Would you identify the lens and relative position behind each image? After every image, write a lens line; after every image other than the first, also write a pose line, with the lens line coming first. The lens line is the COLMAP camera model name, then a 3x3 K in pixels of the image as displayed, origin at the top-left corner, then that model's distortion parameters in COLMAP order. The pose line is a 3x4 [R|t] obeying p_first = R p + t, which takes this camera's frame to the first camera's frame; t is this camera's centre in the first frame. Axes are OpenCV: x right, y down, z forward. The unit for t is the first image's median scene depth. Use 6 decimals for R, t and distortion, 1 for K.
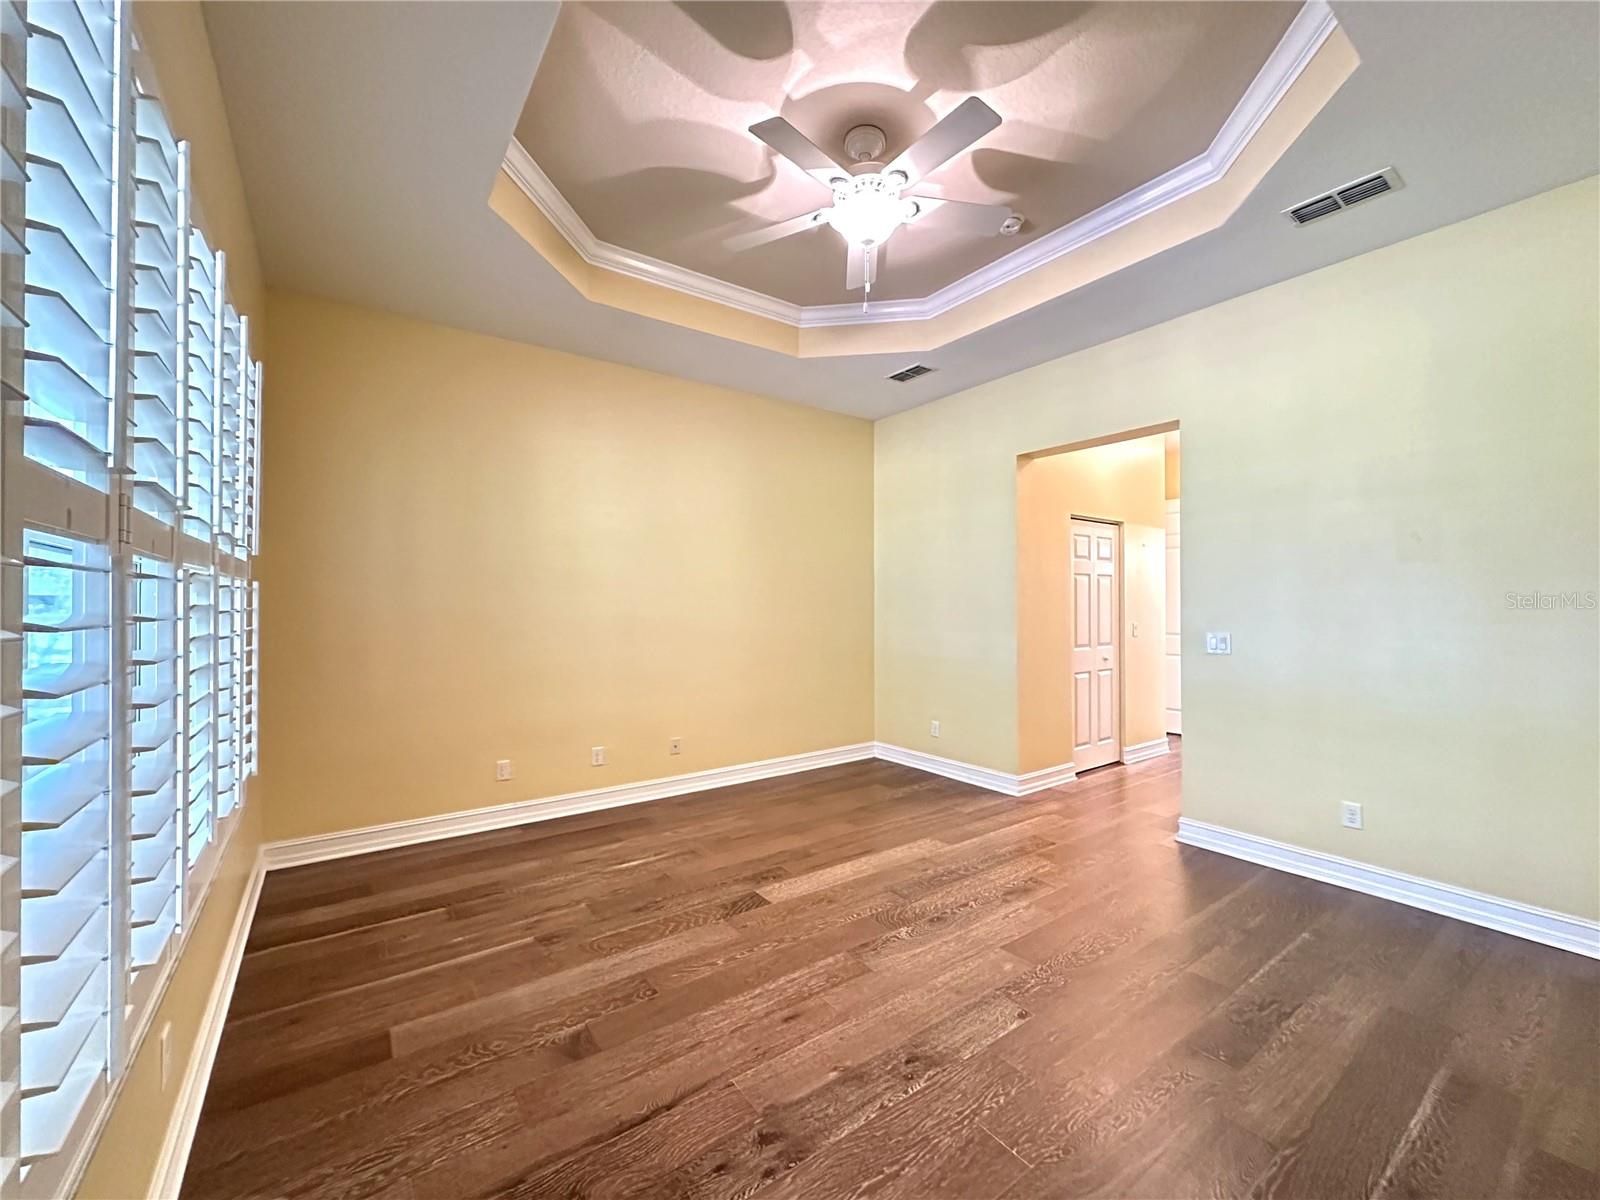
lens RADIAL K [[642.2, 0, 799.9], [0, 642.2, 599.3], [0, 0, 1]] dist [0.006581, 0.000424]
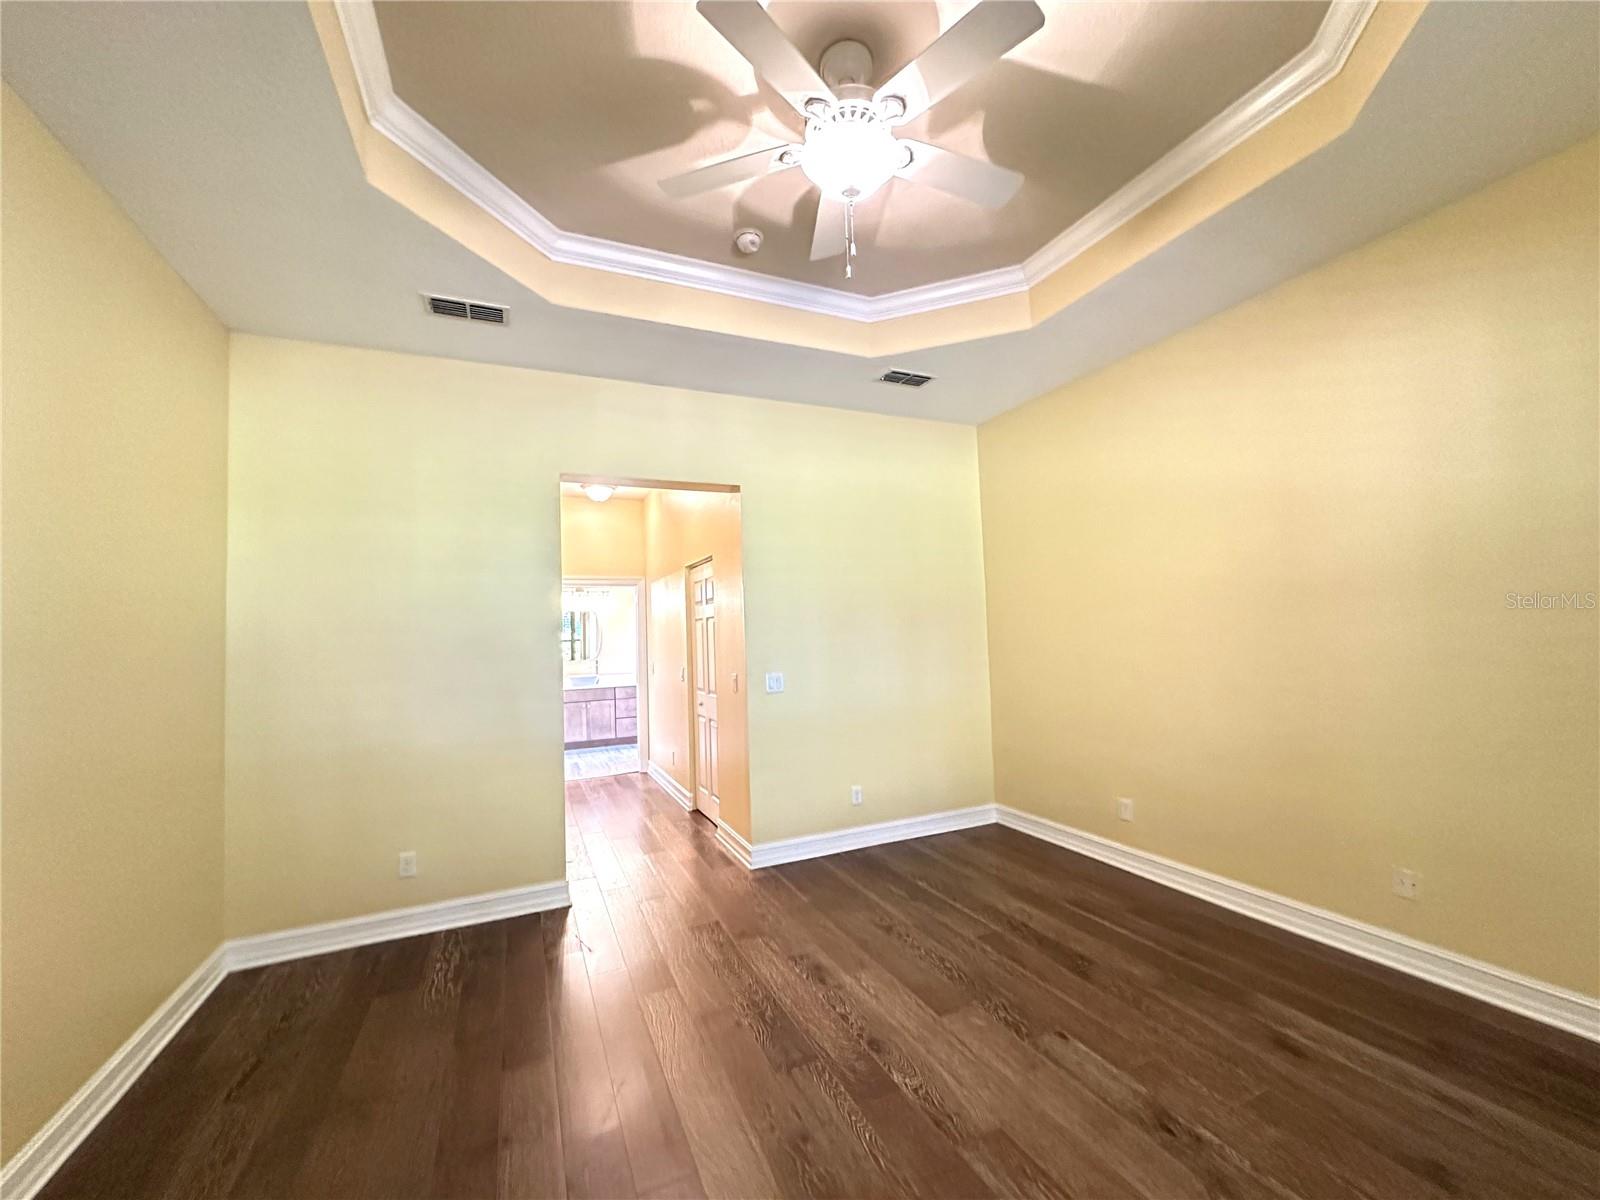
lens RADIAL K [[642.2, 0, 801.4], [0, 642.2, 599.0], [0, 0, 1]] dist [0.006581, 0.000424]
pose [[0.199279, 0.045474, 0.978887, -0.594094], [0.028475, 0.998232, -0.052170, -0.025607], [-0.979529, 0.038270, 0.197632, 0.854343]]
